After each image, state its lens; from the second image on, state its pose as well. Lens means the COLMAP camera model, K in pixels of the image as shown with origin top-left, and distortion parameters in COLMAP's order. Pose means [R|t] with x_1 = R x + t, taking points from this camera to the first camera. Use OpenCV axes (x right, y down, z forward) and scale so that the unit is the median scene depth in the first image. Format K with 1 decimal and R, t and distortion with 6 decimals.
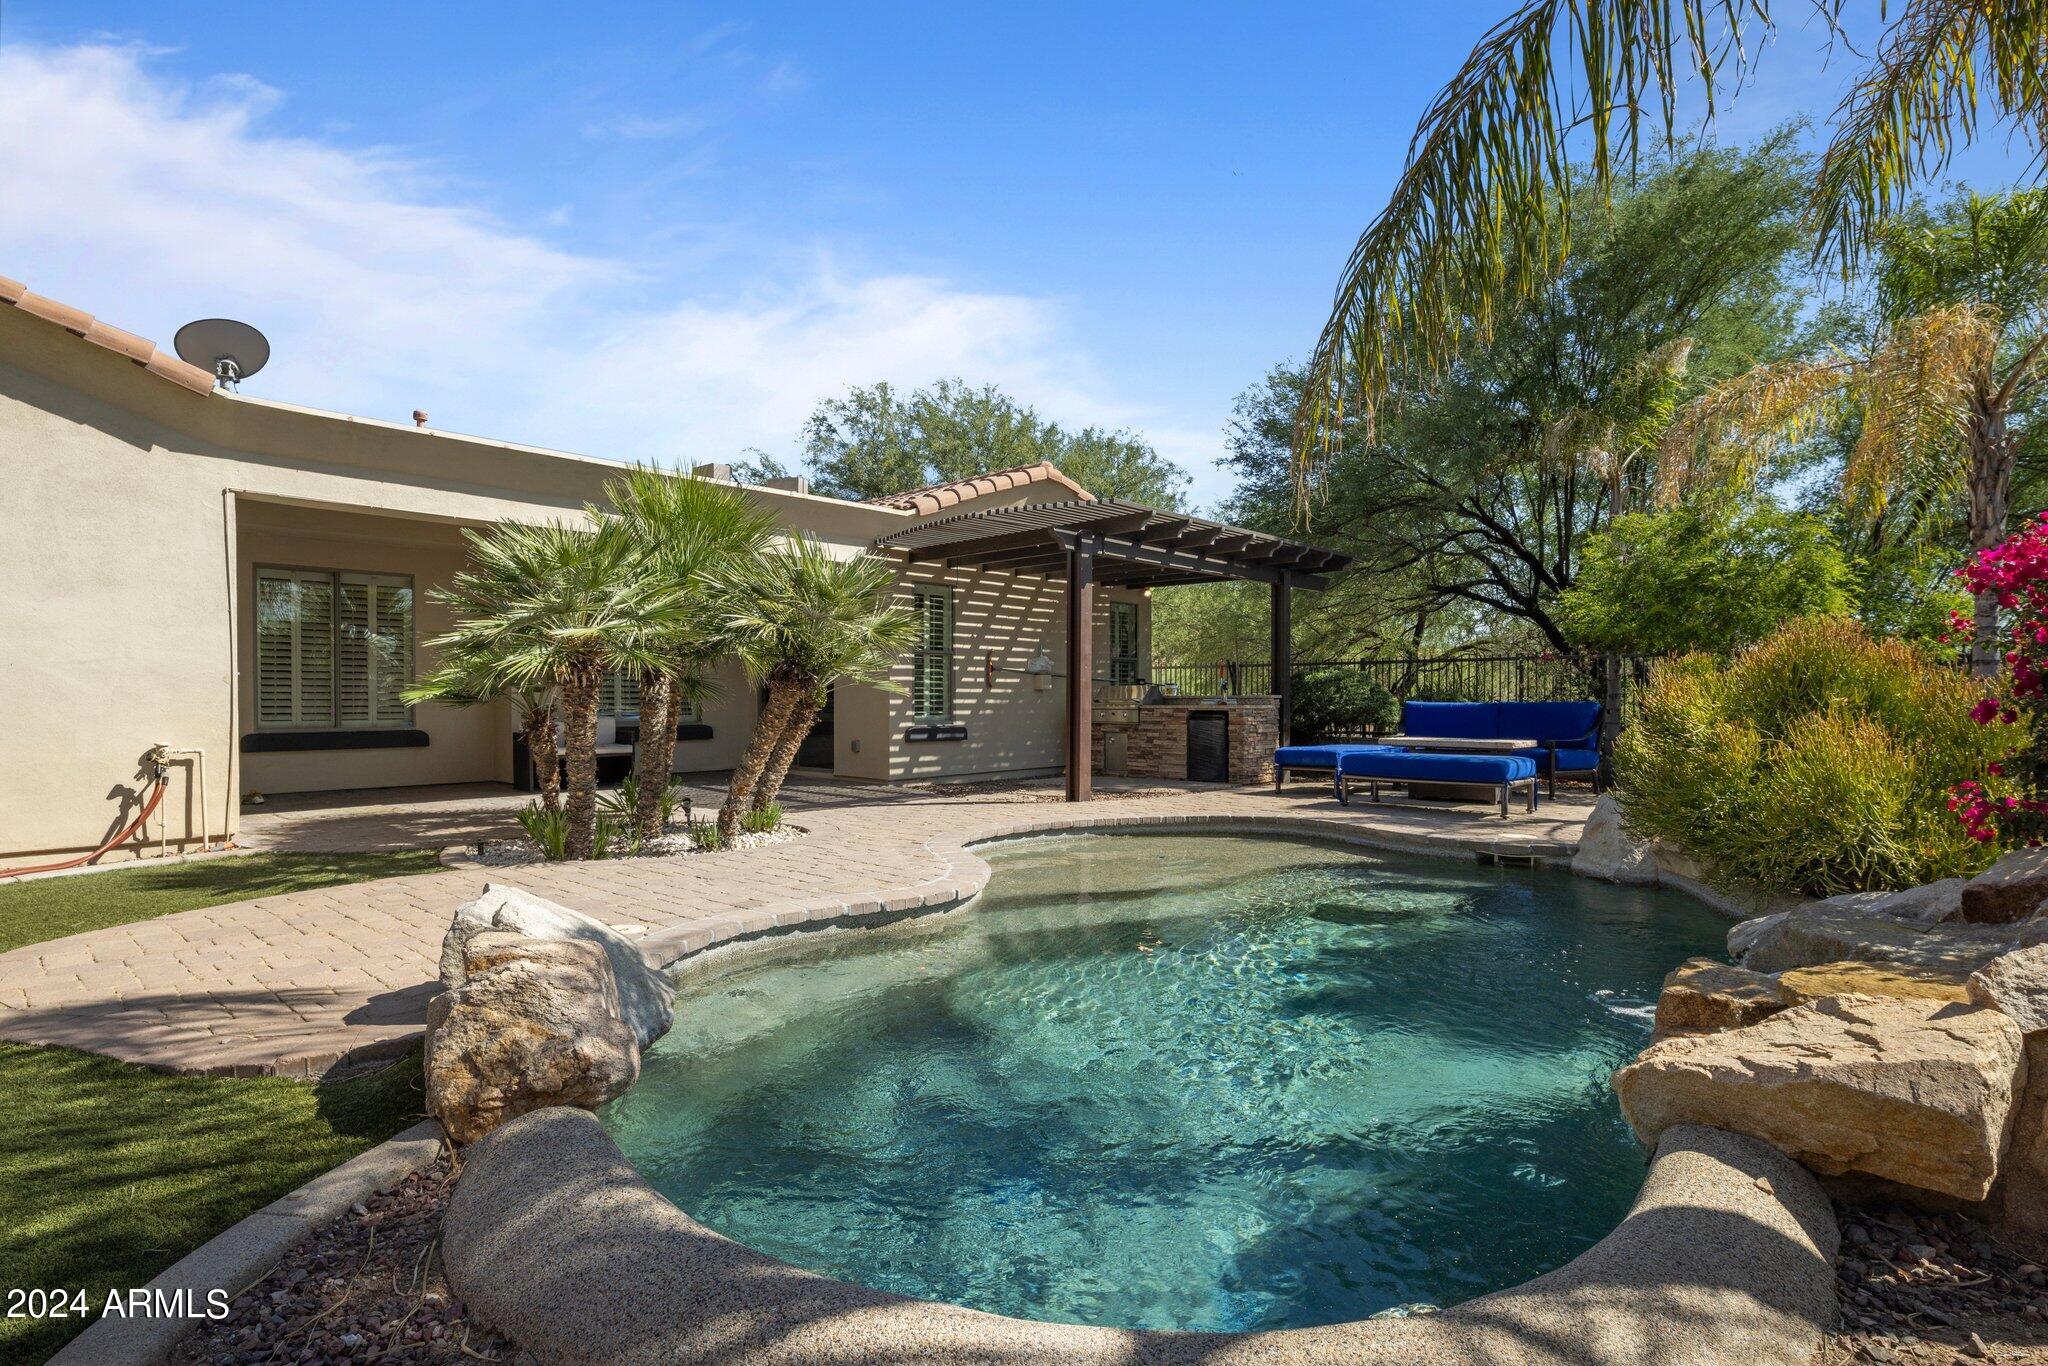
lens RADIAL K [[994.4, 0, 1025.7], [0, 994.4, 713.8], [0, 0, 1]] dist [0.001305, -0.001094]
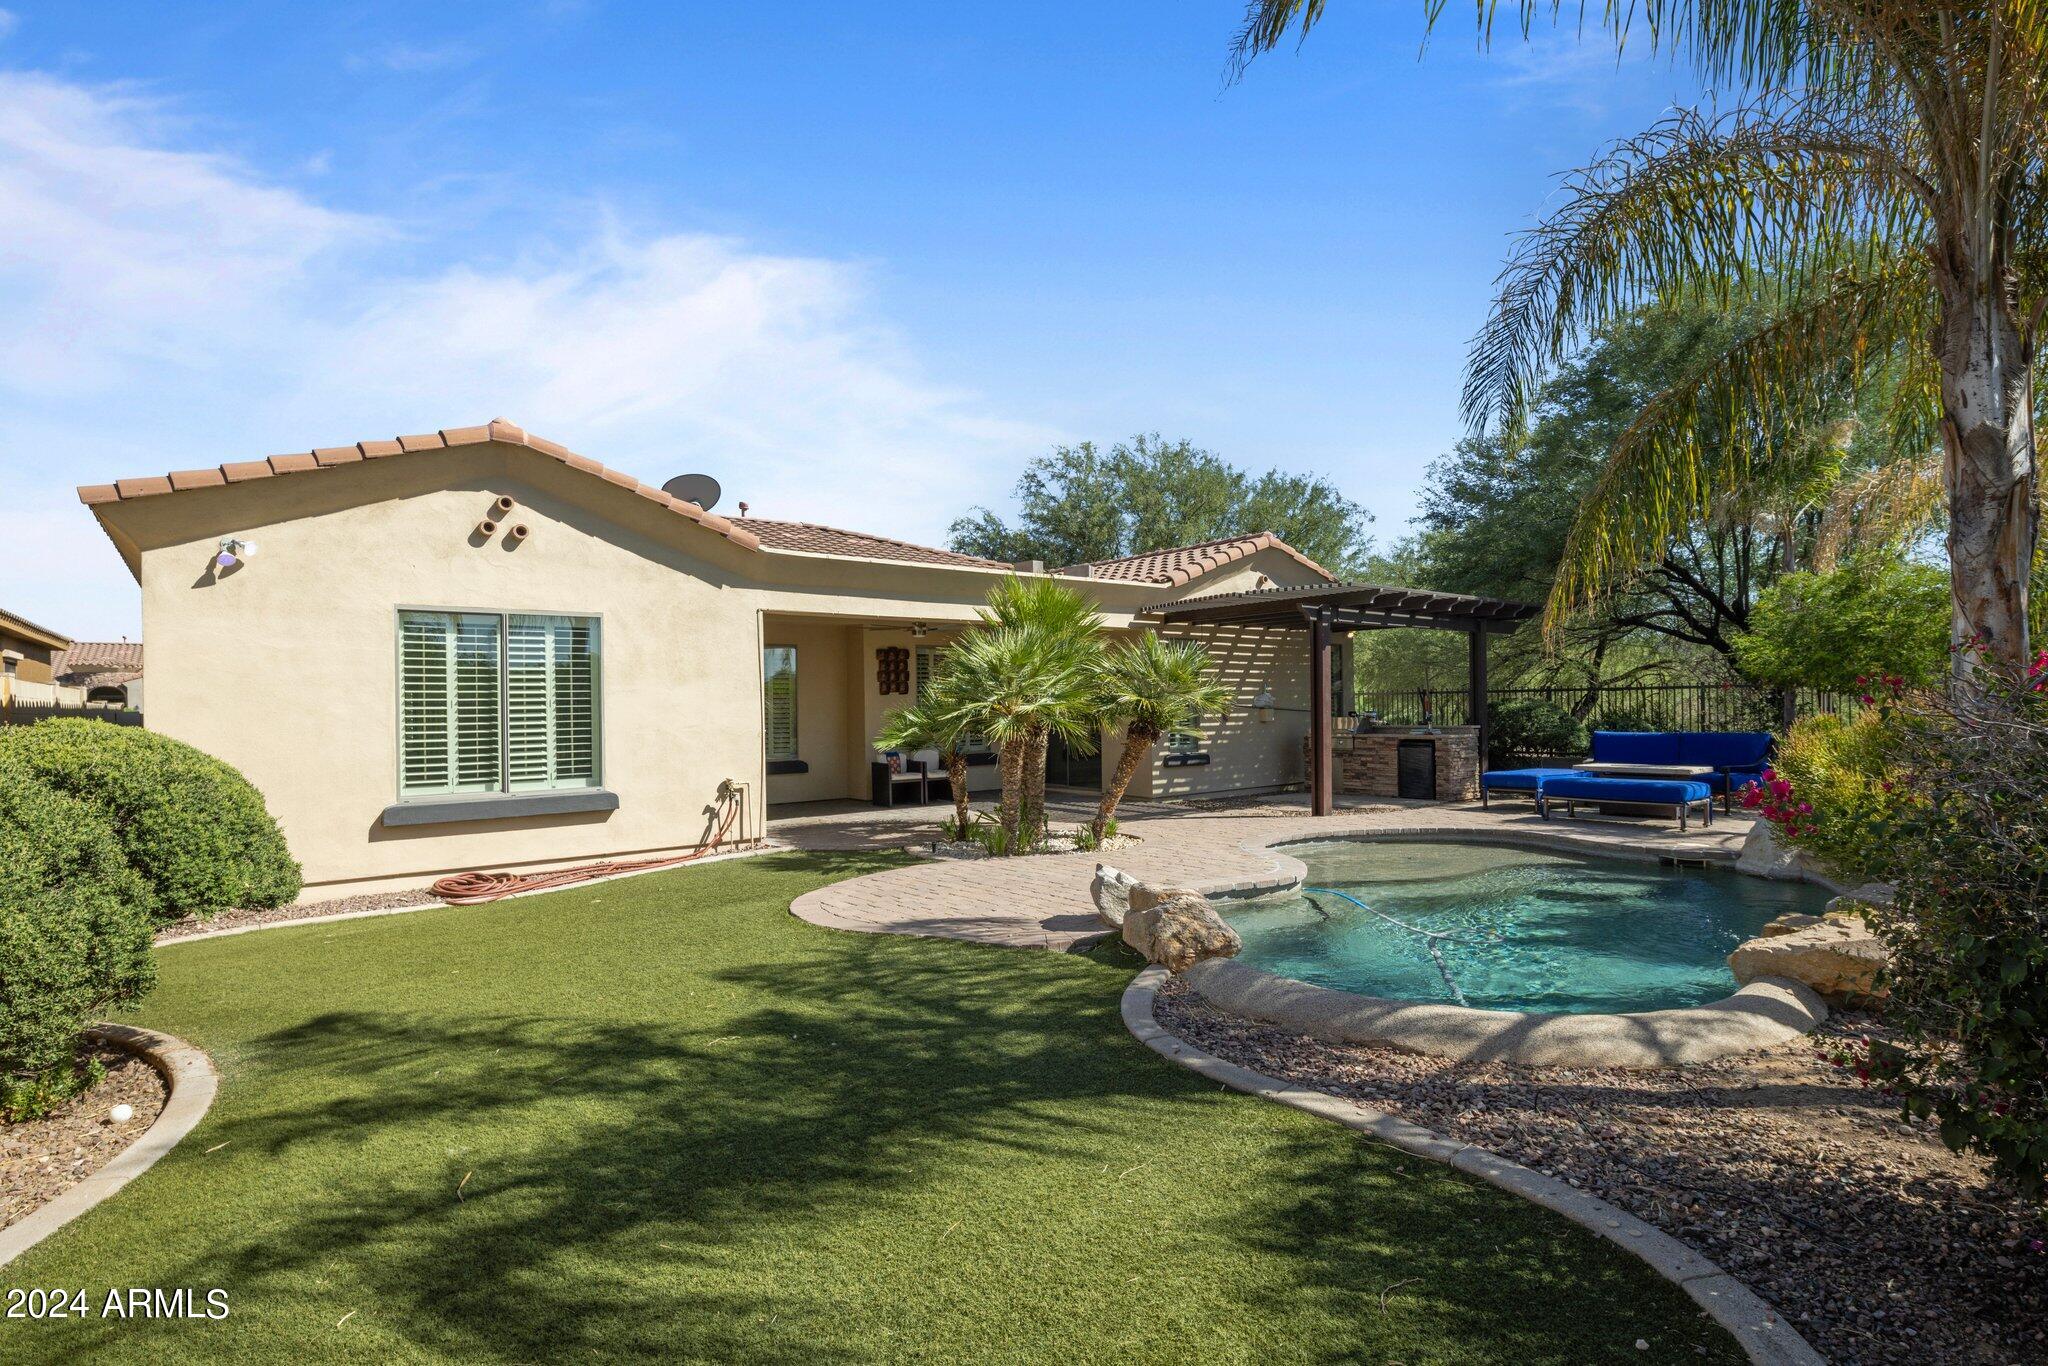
lens RADIAL K [[990.6, 0, 1023.5], [0, 990.6, 707.1], [0, 0, 1]] dist [0.004793, -0.002478]
pose [[0.989133, -0.013881, -0.146365, -0.122551], [0.011636, 0.999801, -0.016185, -0.031497], [0.146561, 0.014306, 0.989098, -0.282448]]
